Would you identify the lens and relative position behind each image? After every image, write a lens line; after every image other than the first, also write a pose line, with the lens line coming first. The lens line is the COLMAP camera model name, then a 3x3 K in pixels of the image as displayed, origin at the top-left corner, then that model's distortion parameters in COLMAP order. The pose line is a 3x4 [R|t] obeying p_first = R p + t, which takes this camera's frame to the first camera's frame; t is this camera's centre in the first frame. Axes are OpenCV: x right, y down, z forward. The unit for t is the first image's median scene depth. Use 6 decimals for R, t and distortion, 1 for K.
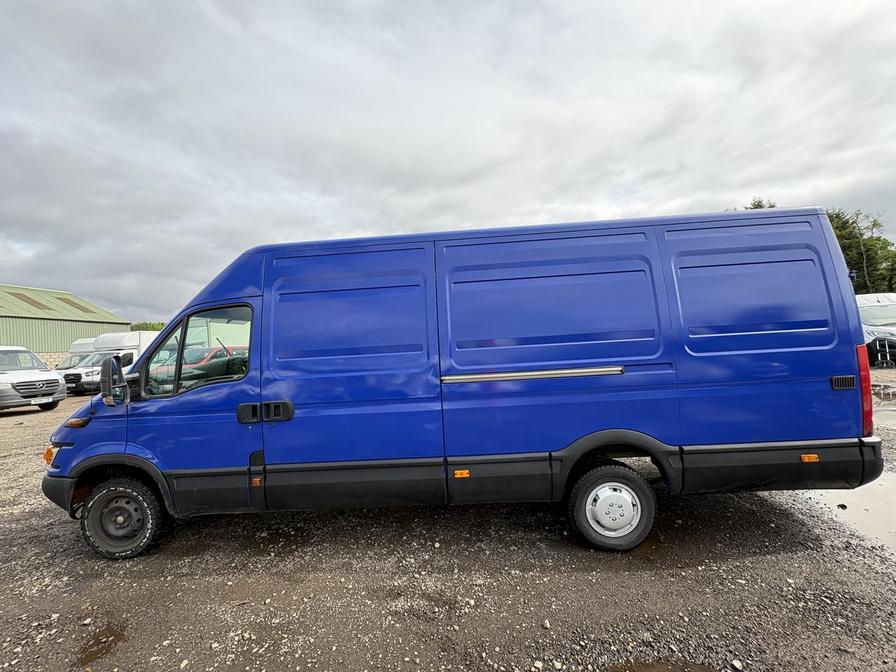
lens RADIAL K [[355.7, 0, 447.6], [0, 355.7, 337.2], [0, 0, 1]] dist [-0.001892, 0.000076]
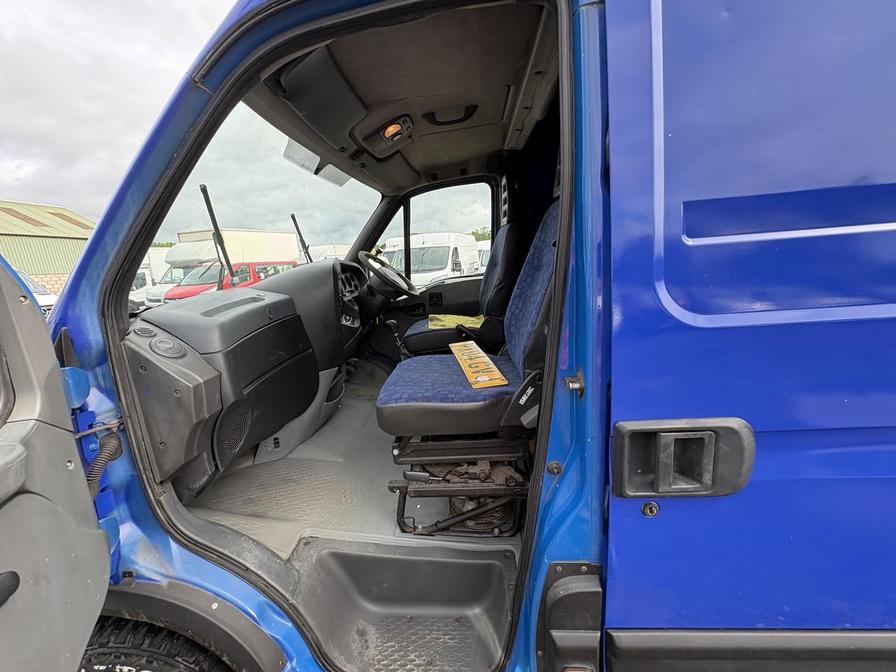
lens RADIAL K [[355.7, 0, 446.6], [0, 355.7, 336.7], [0, 0, 1]] dist [-0.001892, 0.000076]
pose [[0.999311, -0.011273, -0.035359, -0.141873], [0.019094, 0.973150, 0.229379, 0.015965], [0.031823, -0.229896, 0.972695, 0.176703]]
